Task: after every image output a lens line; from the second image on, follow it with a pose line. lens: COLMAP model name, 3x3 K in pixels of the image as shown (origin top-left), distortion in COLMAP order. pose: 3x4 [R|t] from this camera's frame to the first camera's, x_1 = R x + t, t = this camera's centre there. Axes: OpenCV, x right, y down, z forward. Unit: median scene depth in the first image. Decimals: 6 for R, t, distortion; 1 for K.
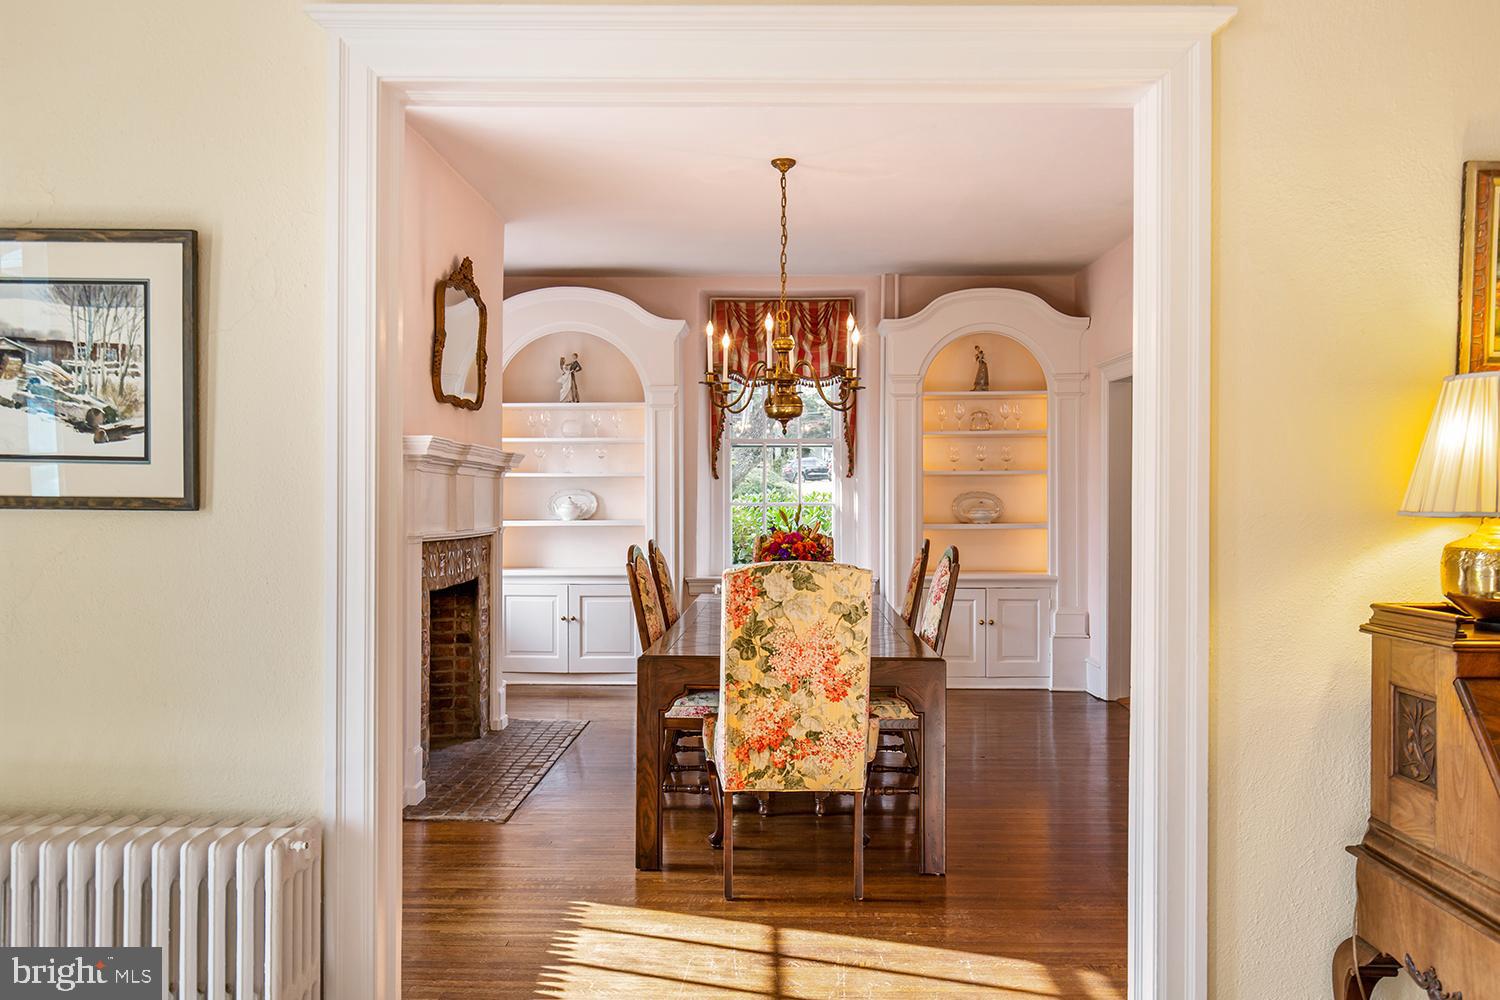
lens RADIAL K [[1154.0, 0, 751.2], [0, 1154.0, 496.7], [0, 0, 1]] dist [0.004979, -0.001091]
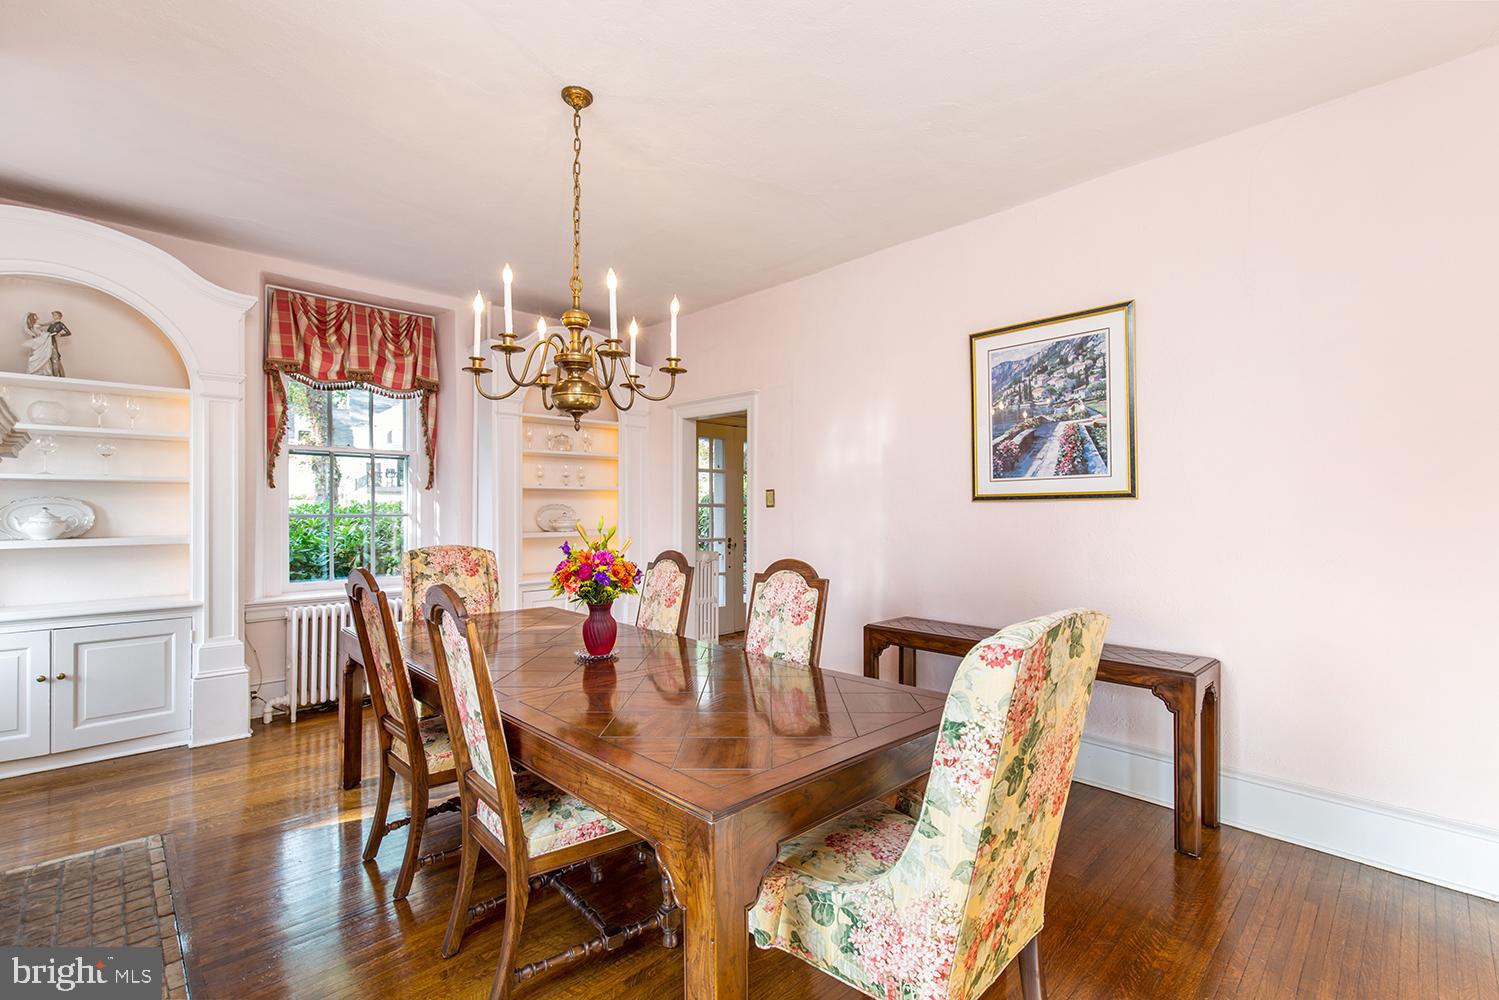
lens RADIAL K [[675.1, 0, 759.8], [0, 675.1, 507.2], [0, 0, 1]] dist [0.008021, -0.002010]
pose [[0.701188, 0.003343, 0.712968, -0.147600], [-0.000933, 0.999992, -0.003771, 0.001099], [-0.712976, 0.001979, 0.701186, 0.382856]]
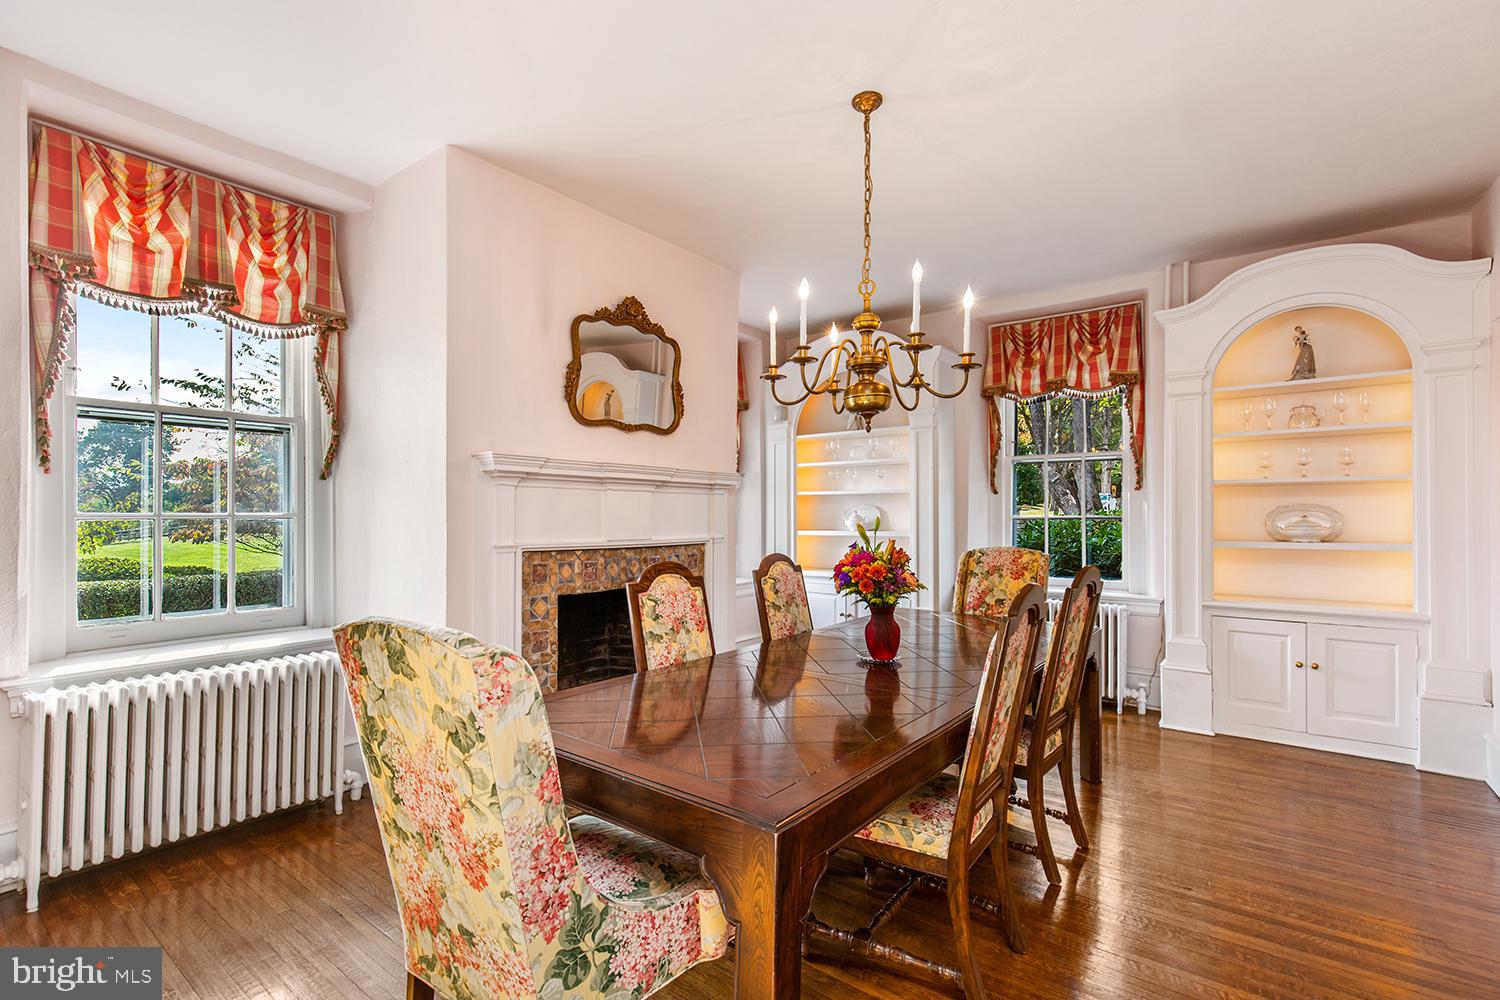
lens RADIAL K [[675.6, 0, 756.0], [0, 675.6, 512.8], [0, 0, 1]] dist [0.008021, -0.002010]
pose [[0.809552, -0.001229, -0.587047, 0.166915], [0.000965, 0.999999, -0.000763, 0.002411], [0.587048, 0.000051, 0.809552, 0.381903]]
